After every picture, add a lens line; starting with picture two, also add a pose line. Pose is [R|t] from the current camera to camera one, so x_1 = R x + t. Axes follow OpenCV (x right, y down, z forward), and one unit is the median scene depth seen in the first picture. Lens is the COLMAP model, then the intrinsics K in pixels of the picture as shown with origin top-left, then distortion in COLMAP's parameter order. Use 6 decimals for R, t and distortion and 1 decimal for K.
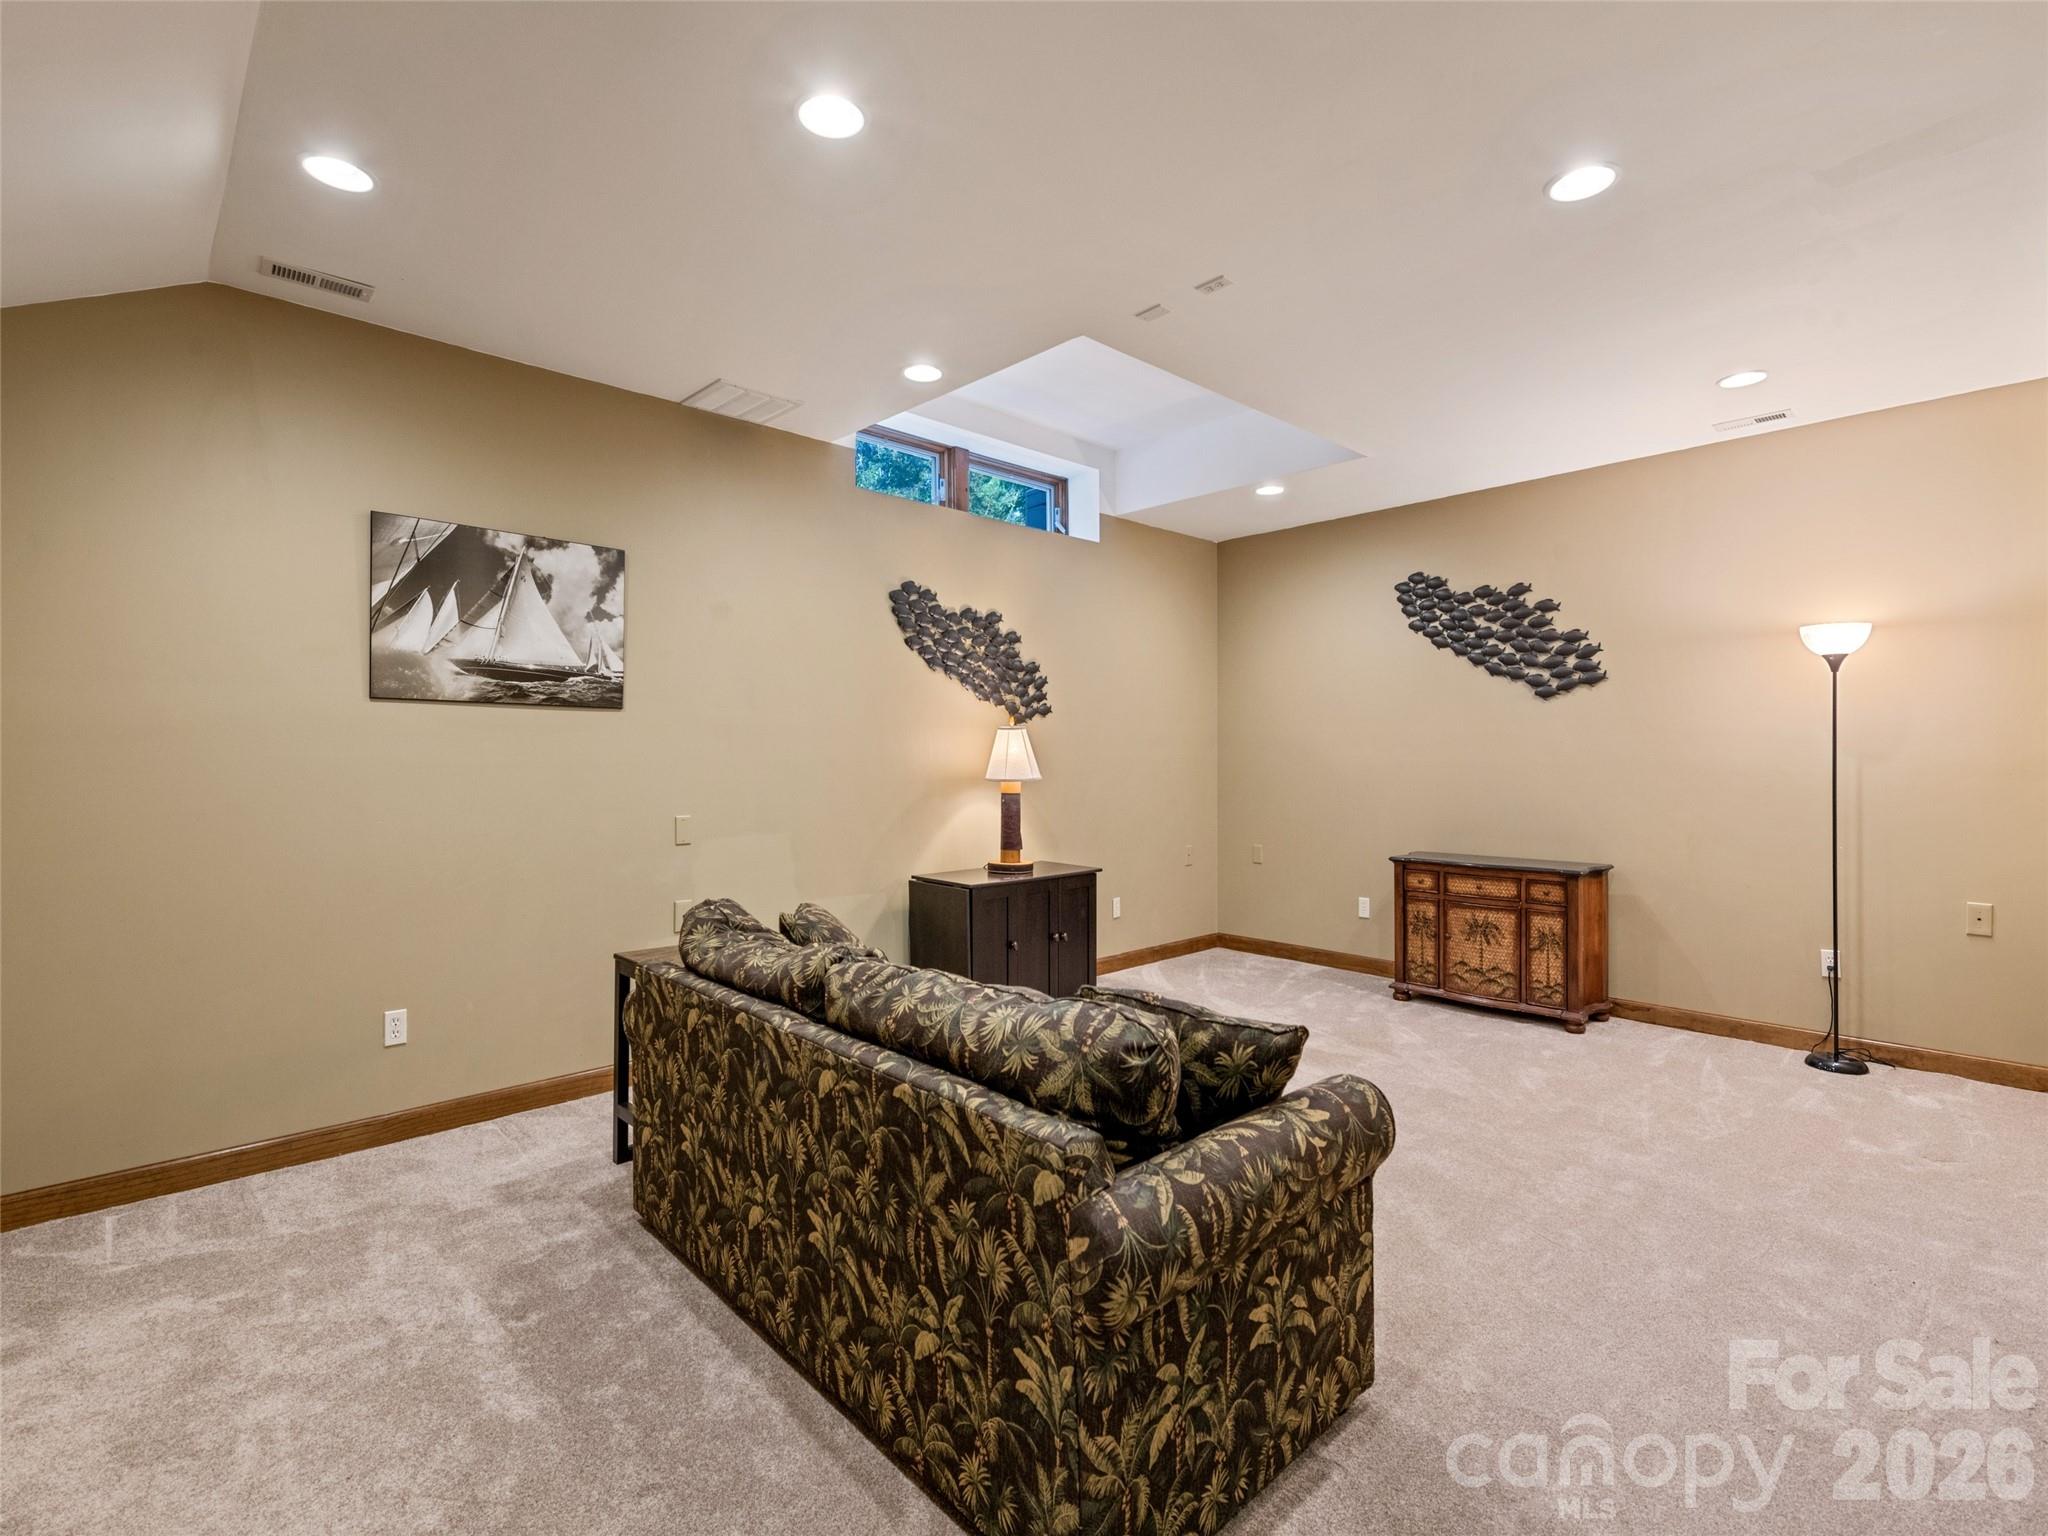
lens RADIAL K [[953.7, 0, 1028.8], [0, 953.7, 771.8], [0, 0, 1]] dist [-0.001542, -0.000408]
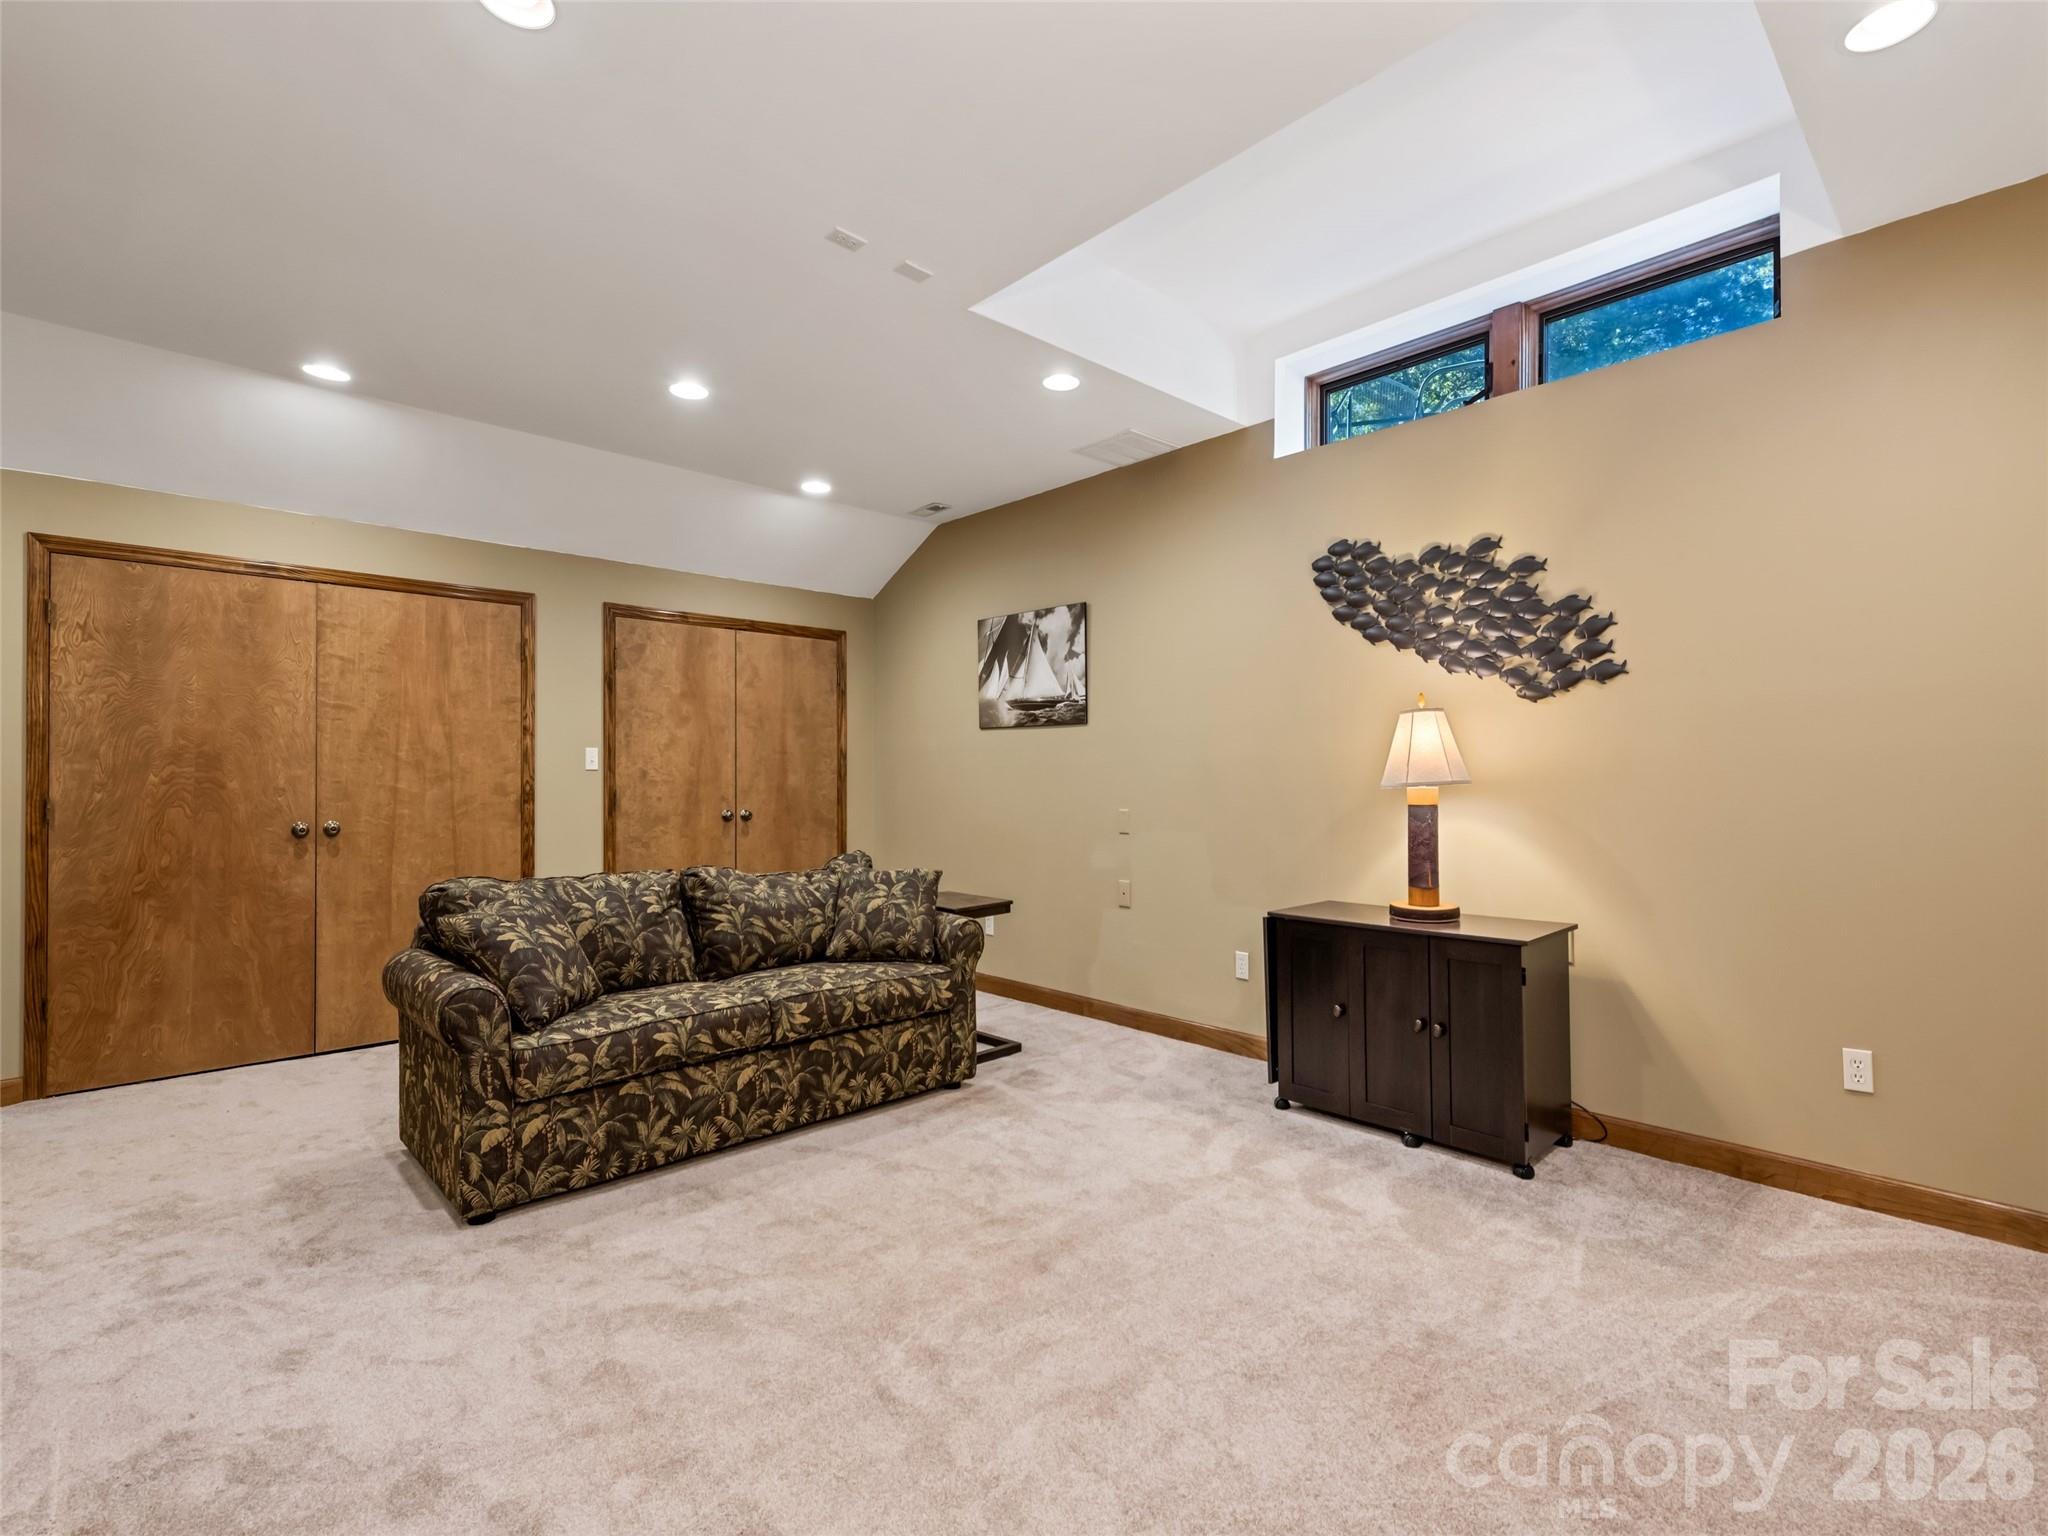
lens RADIAL K [[953.7, 0, 1029.2], [0, 953.7, 757.4], [0, 0, 1]] dist [-0.001542, -0.000408]
pose [[-0.012254, -0.015621, -0.999803, 0.891194], [-0.008674, 0.999842, -0.015515, 0.000186], [0.999887, 0.008482, -0.012388, 0.963879]]
